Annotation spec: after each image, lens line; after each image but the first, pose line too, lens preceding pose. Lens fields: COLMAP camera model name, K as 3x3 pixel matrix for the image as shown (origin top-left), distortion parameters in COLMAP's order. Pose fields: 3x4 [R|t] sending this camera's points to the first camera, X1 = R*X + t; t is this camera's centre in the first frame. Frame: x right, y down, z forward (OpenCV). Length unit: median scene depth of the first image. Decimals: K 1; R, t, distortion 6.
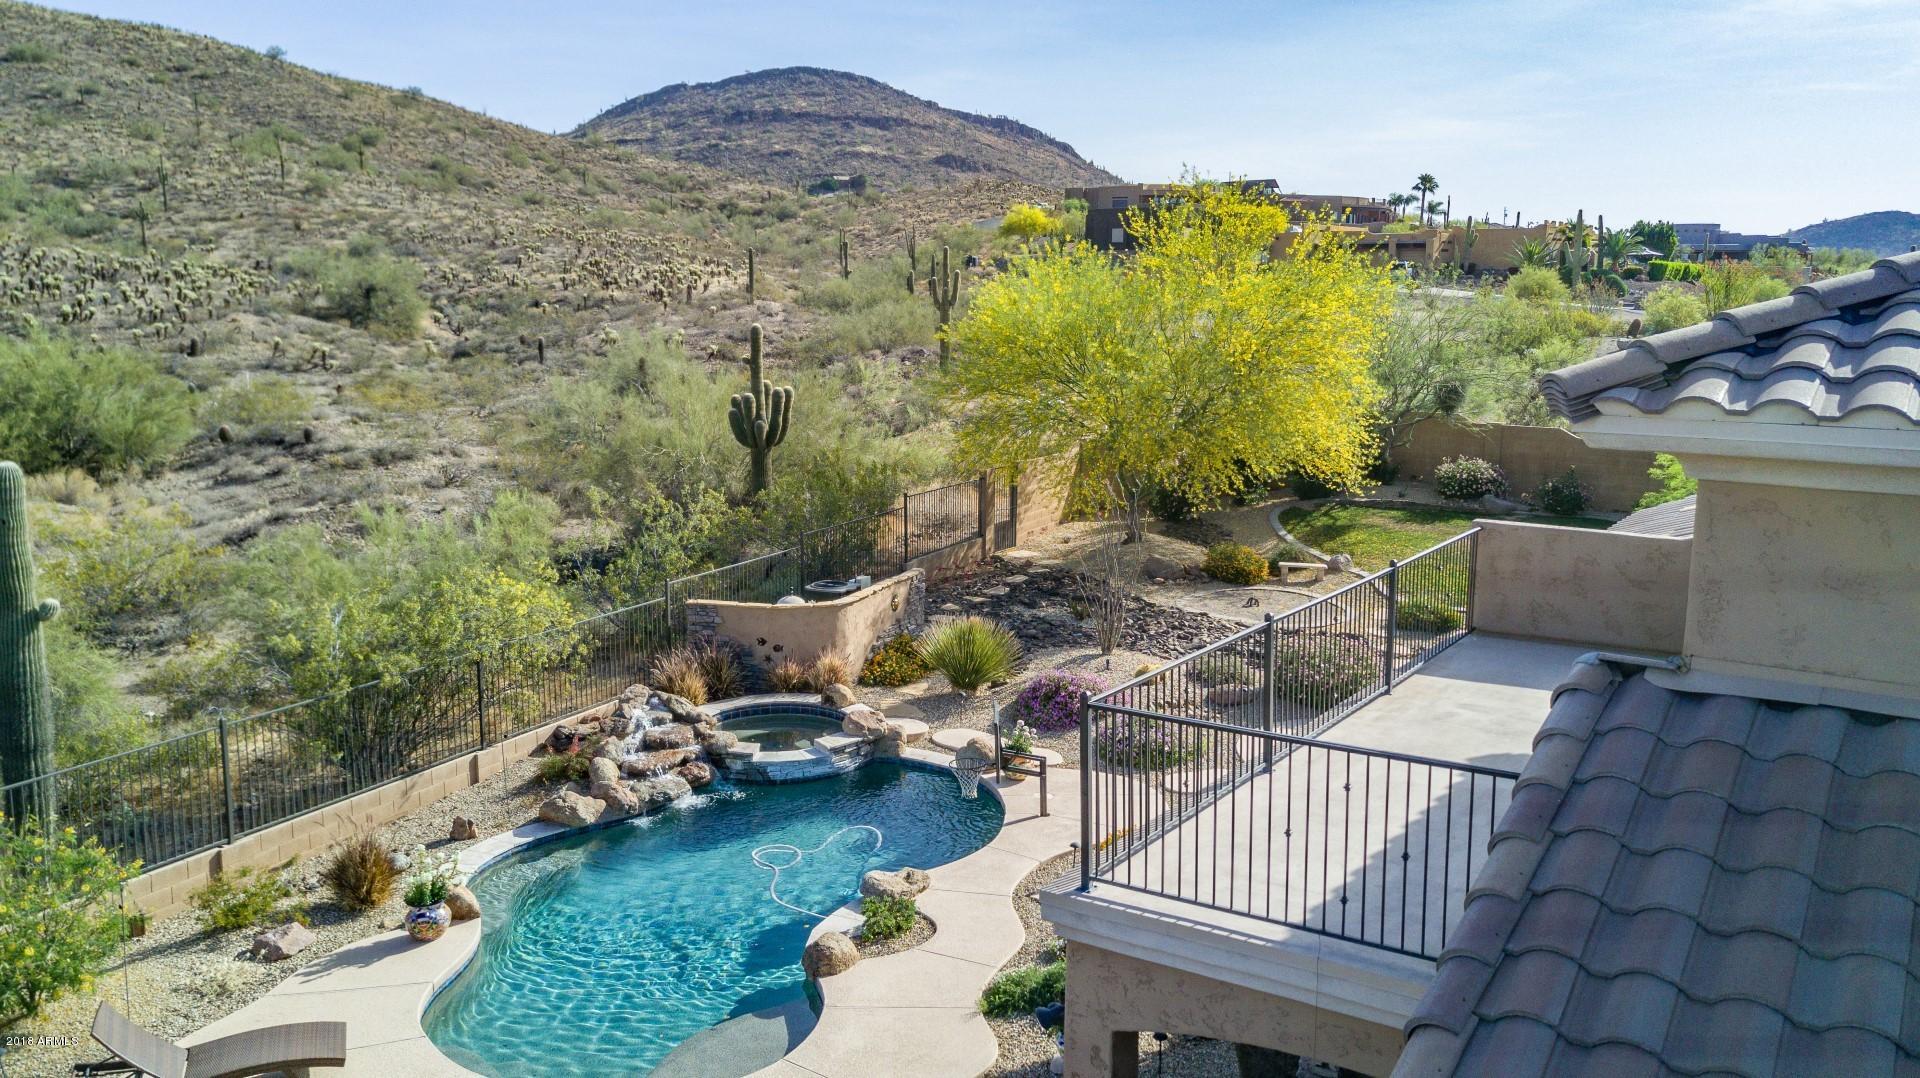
lens RADIAL K [[1491.2, 0, 964.8], [0, 1491.2, 544.7], [0, 0, 1]] dist [0.016482, 0.023111]
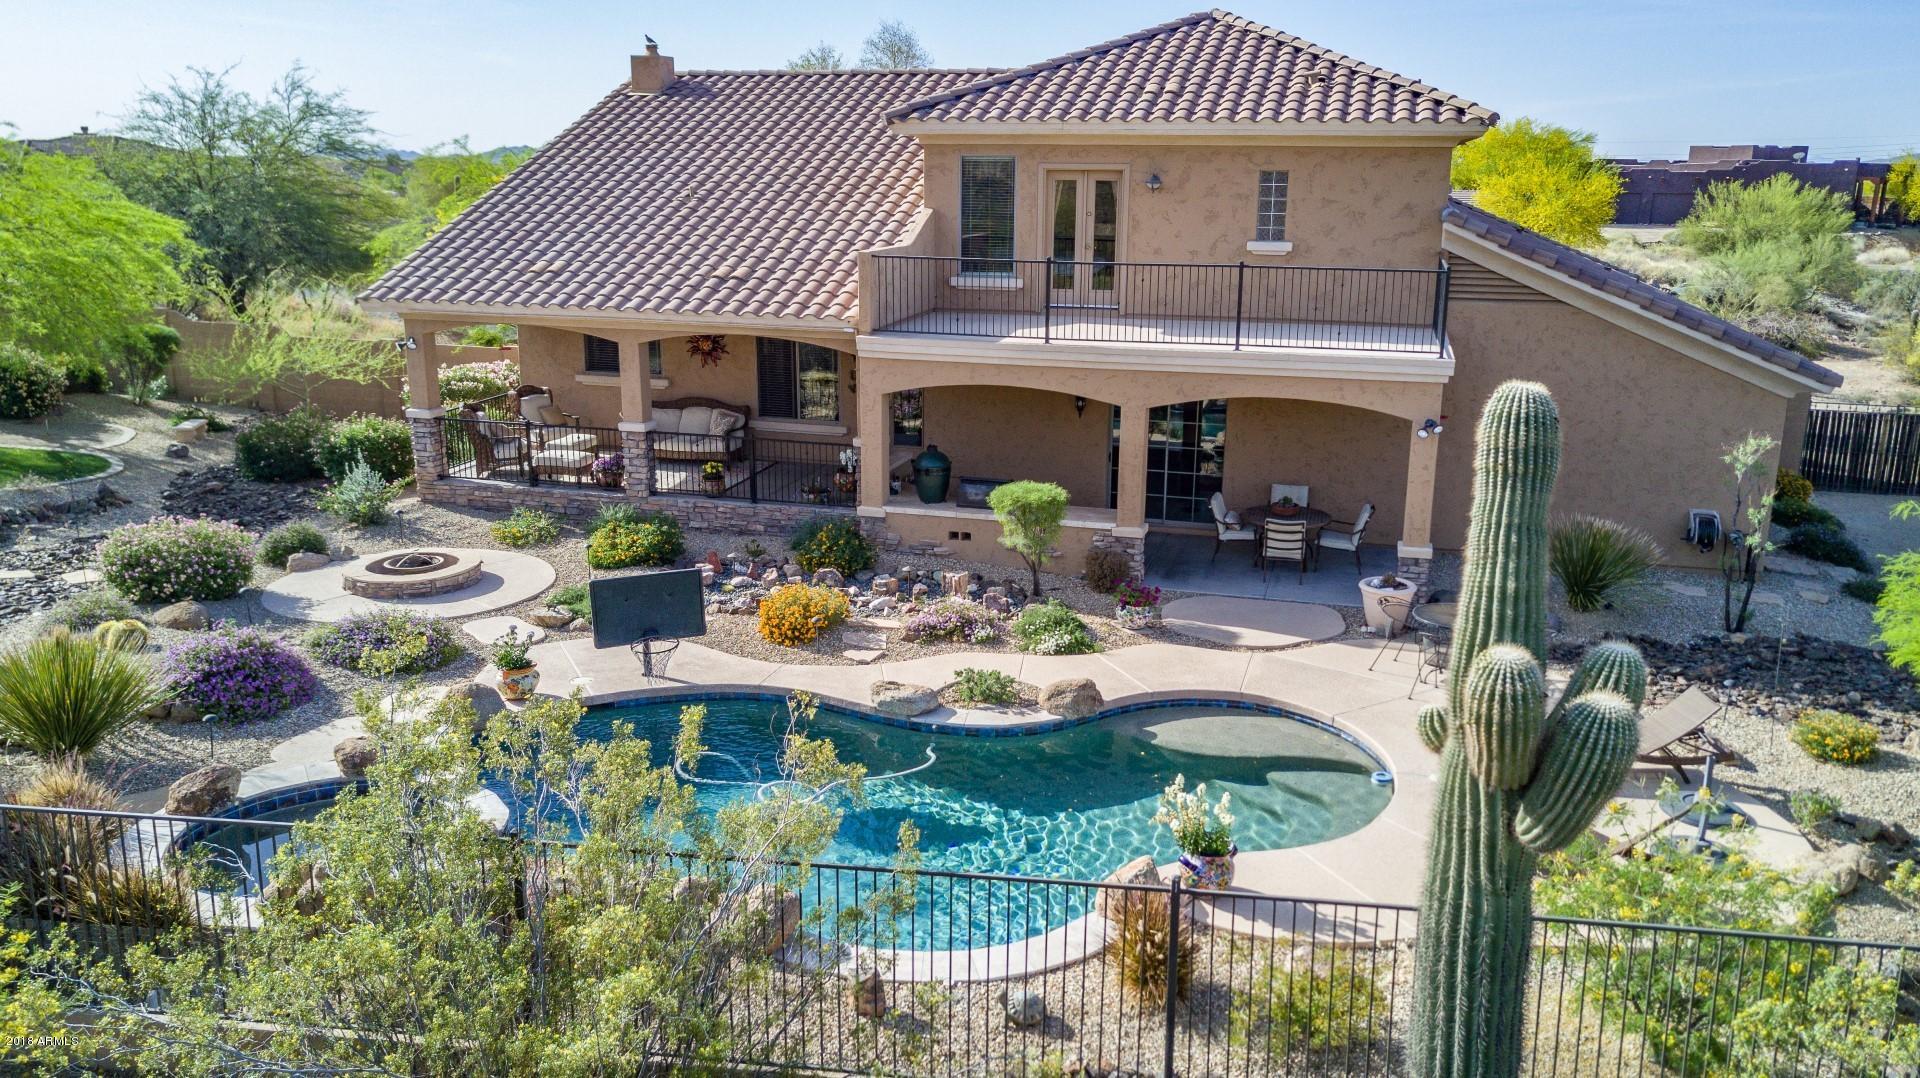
lens RADIAL K [[1491.2, 0, 948.8], [0, 1491.2, 552.9], [0, 0, 1]] dist [0.016482, 0.023111]
pose [[-0.306765, -0.254770, 0.917054, -0.073142], [0.159798, 0.936046, 0.313500, -0.012608], [-0.938275, 0.242714, -0.246435, 0.093995]]
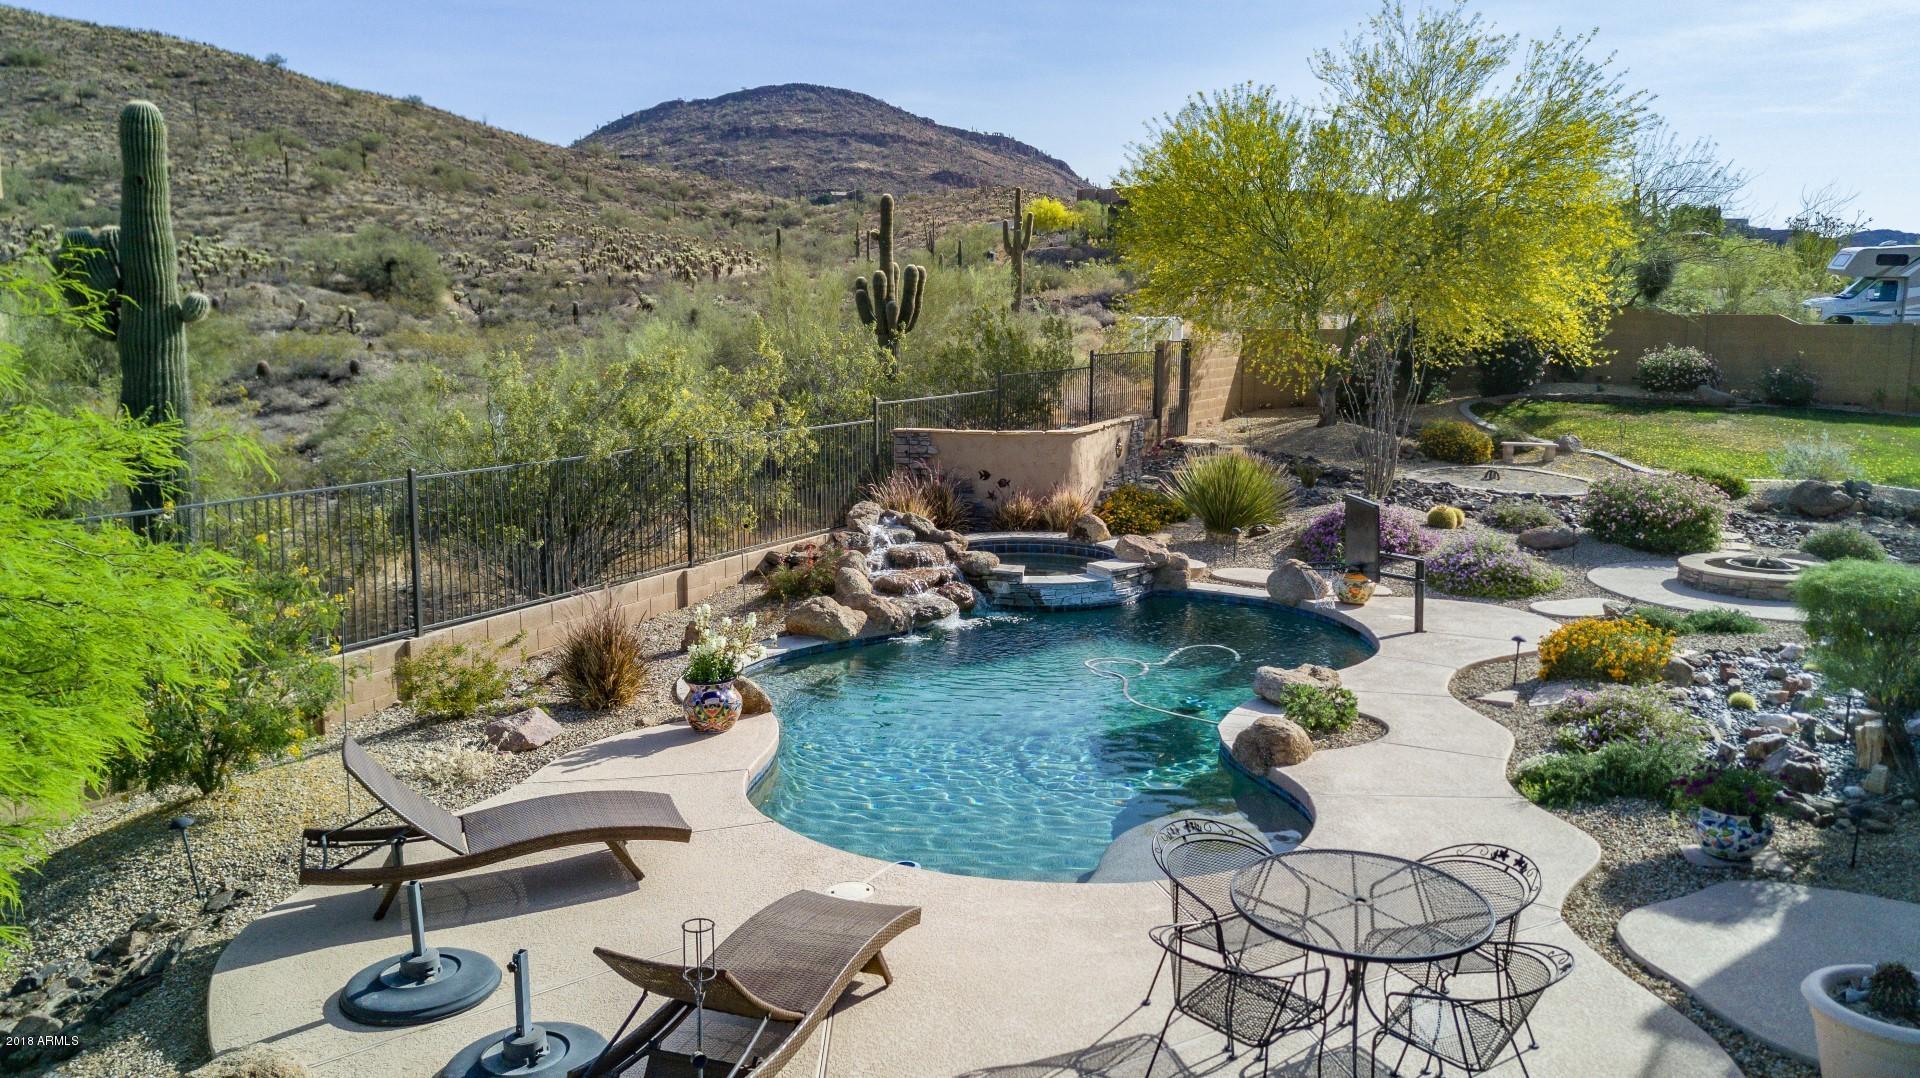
lens RADIAL K [[1491.2, 0, 966.1], [0, 1491.2, 544.4], [0, 0, 1]] dist [0.016482, 0.023111]
pose [[0.999984, -0.000178, 0.005698, -0.017488], [0.000252, 0.999915, -0.013065, 0.013278], [-0.005695, 0.013066, 0.999898, 0.019094]]
